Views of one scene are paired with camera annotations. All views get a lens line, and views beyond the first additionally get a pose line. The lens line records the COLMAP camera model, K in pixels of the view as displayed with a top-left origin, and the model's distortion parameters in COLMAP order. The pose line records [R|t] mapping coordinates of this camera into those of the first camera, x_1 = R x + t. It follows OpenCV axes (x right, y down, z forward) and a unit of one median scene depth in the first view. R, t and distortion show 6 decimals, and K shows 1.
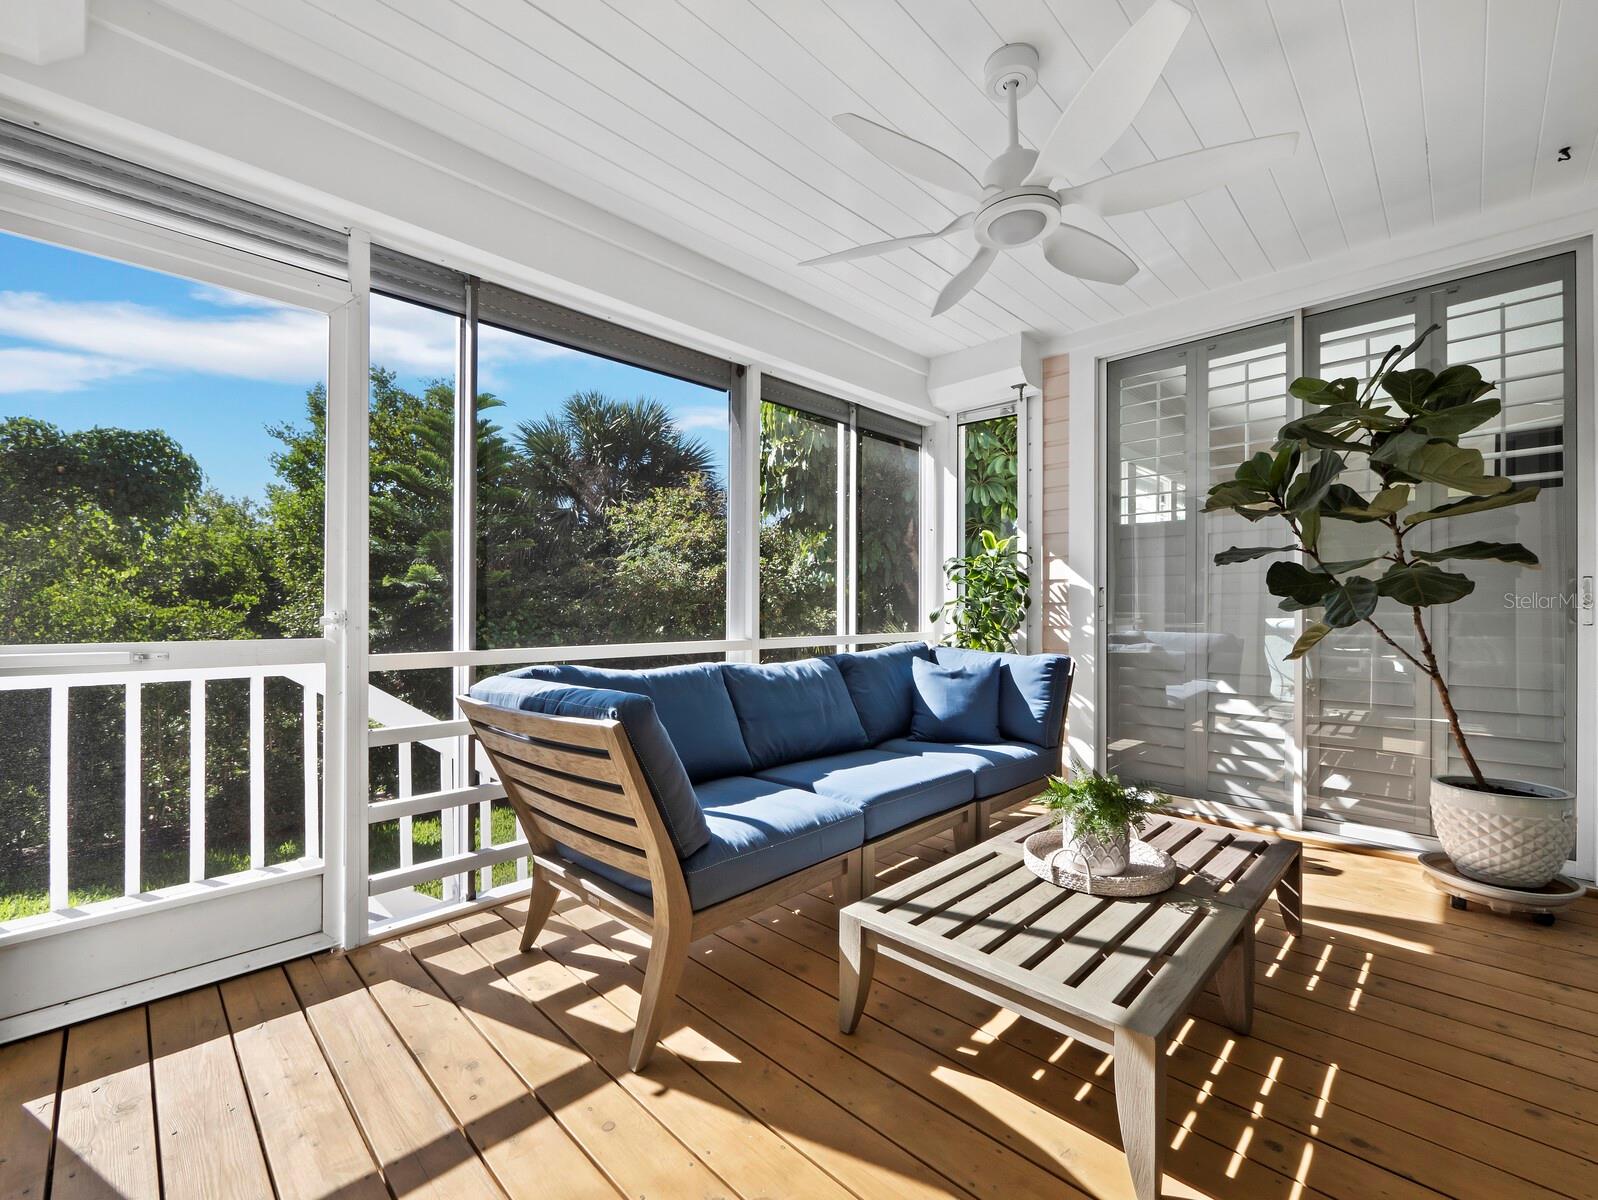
lens RADIAL K [[678.9, 0, 800.7], [0, 678.9, 605.7], [0, 0, 1]] dist [0.001168, 0.000159]
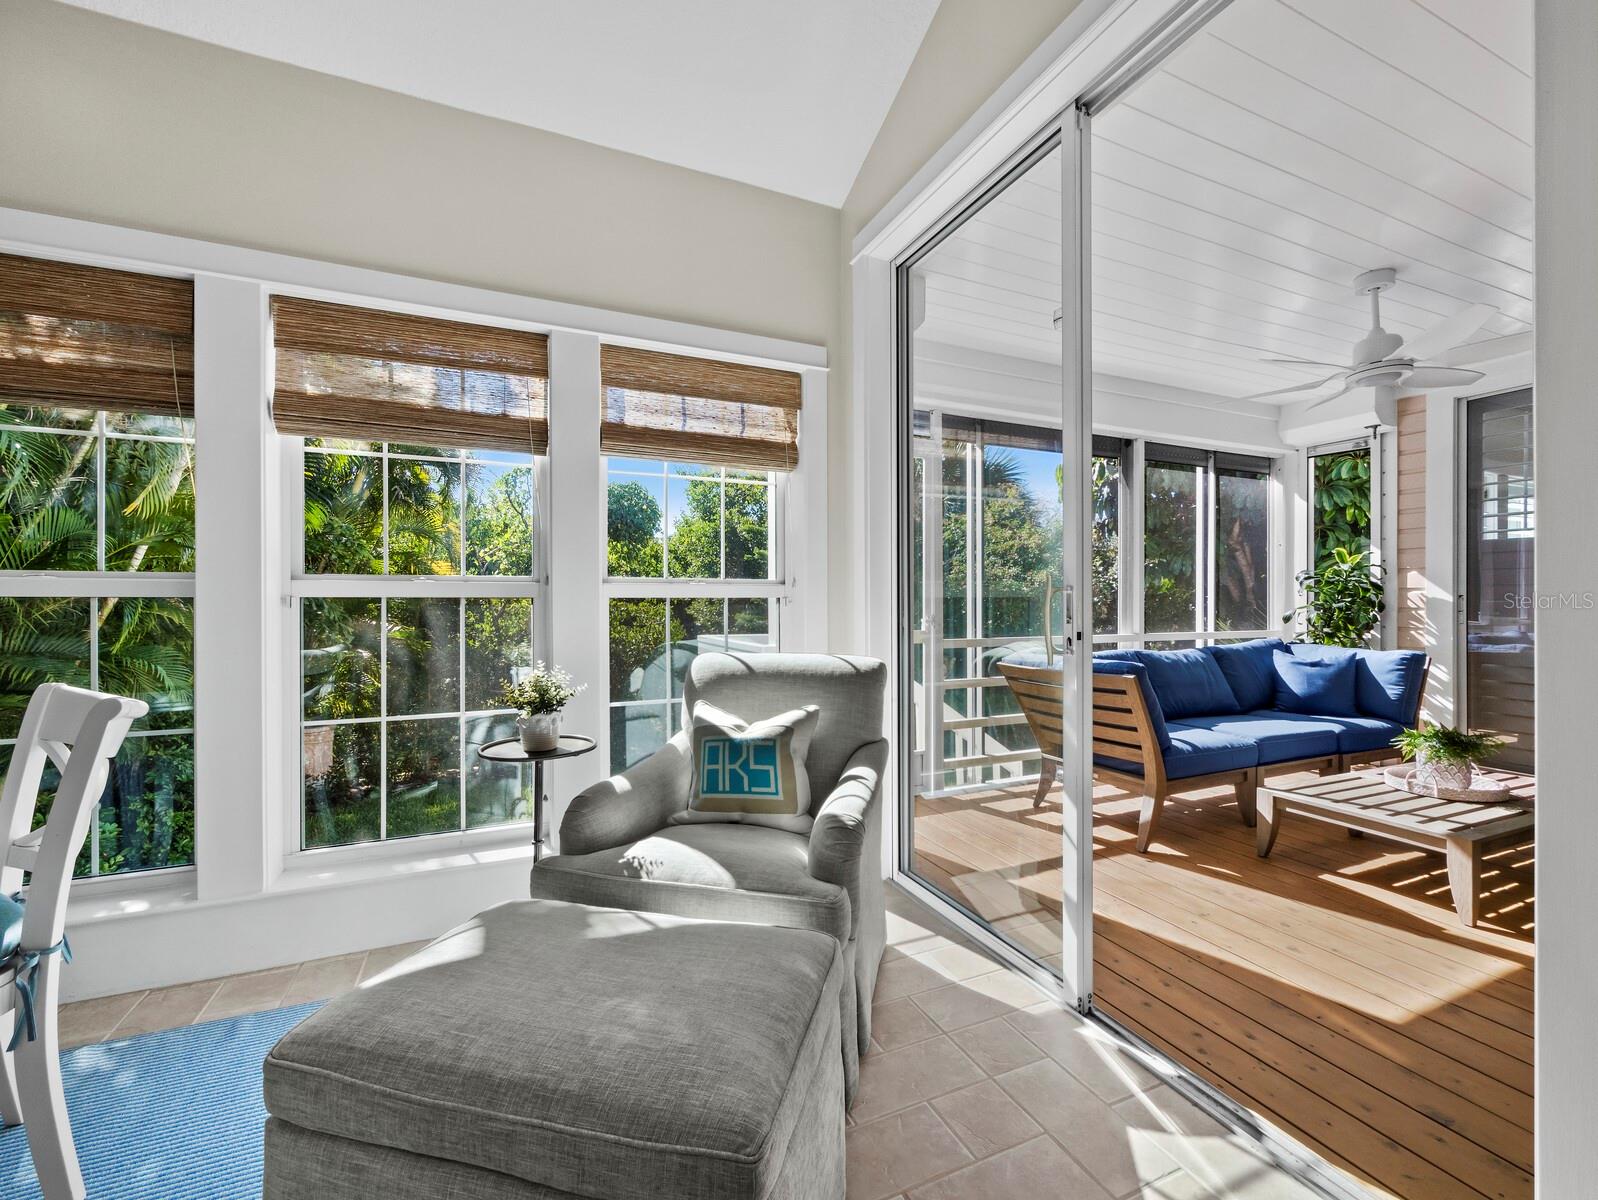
lens RADIAL K [[663.2, 0, 807.5], [0, 663.2, 600.2], [0, 0, 1]] dist [-0.000786, 0.000142]
pose [[0.928428, -0.000186, -0.371513, -0.190187], [0.002300, 0.999984, 0.005249, -0.028851], [0.371506, -0.005728, 0.928413, -0.512526]]
